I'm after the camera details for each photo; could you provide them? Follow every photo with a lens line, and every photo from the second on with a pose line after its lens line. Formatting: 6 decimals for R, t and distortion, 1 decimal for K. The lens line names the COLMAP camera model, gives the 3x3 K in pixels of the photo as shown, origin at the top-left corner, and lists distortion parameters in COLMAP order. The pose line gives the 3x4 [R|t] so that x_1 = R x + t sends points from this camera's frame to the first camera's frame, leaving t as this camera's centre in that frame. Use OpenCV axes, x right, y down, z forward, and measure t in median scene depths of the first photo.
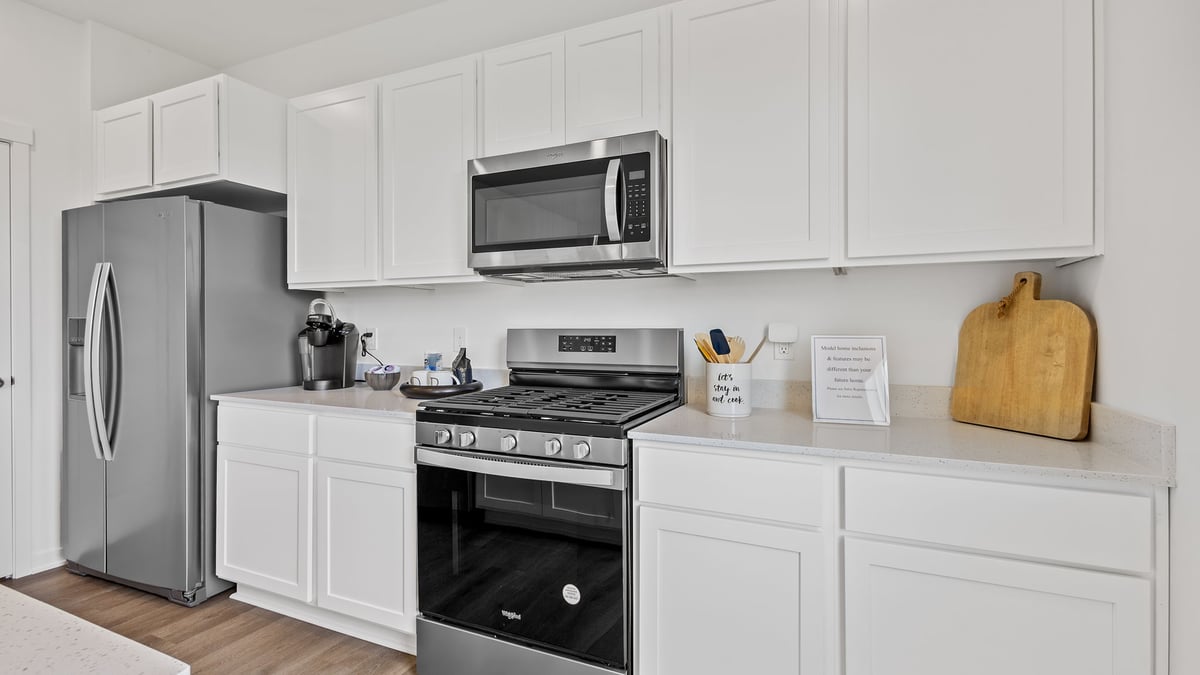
lens RADIAL K [[554.4, 0, 600.8], [0, 554.4, 326.2], [0, 0, 1]] dist [0.007789, -0.001745]
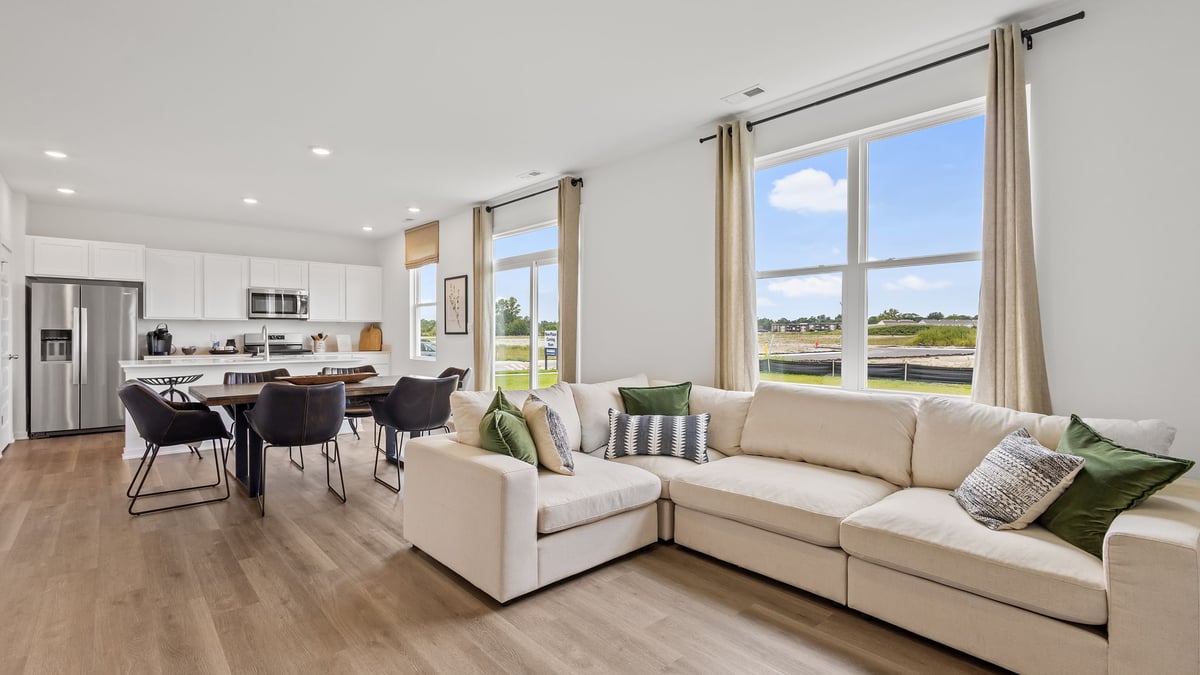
lens RADIAL K [[554.4, 0, 603.3], [0, 554.4, 332.8], [0, 0, 1]] dist [0.007789, -0.001745]
pose [[0.388587, 0.004725, 0.921400, -3.167506], [0.000914, 0.999984, -0.005513, 0.027267], [-0.921412, 0.002984, 0.388577, -3.029564]]
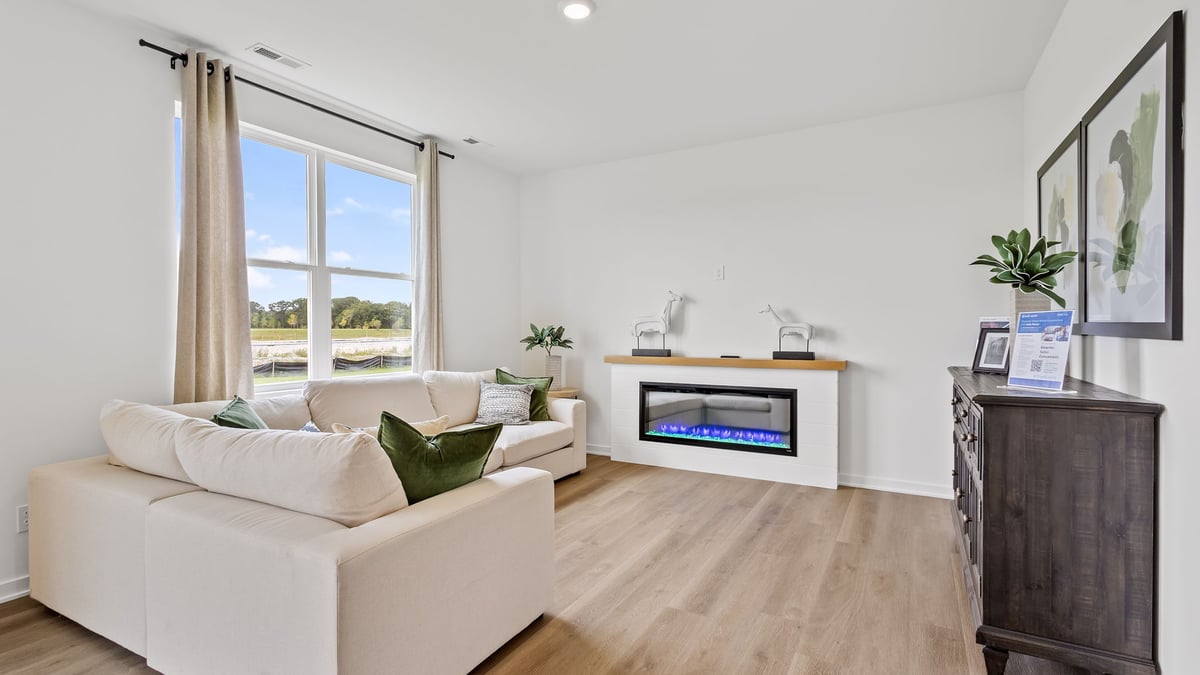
lens RADIAL K [[554.4, 0, 596.6], [0, 554.4, 331.0], [0, 0, 1]] dist [0.007789, -0.001745]
pose [[-0.997531, 0.005689, 0.069992, -2.271061], [0.006377, 0.999933, 0.009616, 0.011881], [-0.069932, 0.010038, -0.997501, -1.086498]]
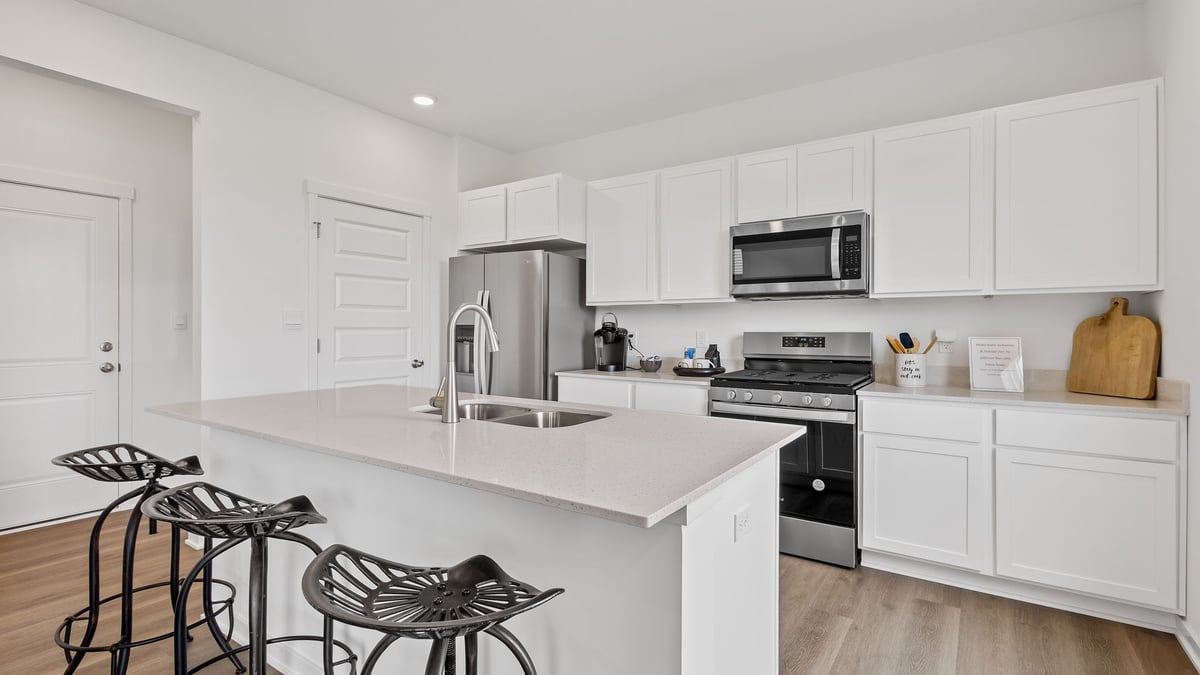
lens RADIAL K [[554.4, 0, 600.8], [0, 554.4, 330.7], [0, 0, 1]] dist [0.007789, -0.001745]
pose [[0.986391, 0.004181, -0.164365, -0.392923], [-0.004129, 0.999991, 0.000655, 0.002009], [0.164367, 0.000032, 0.986399, -0.735149]]
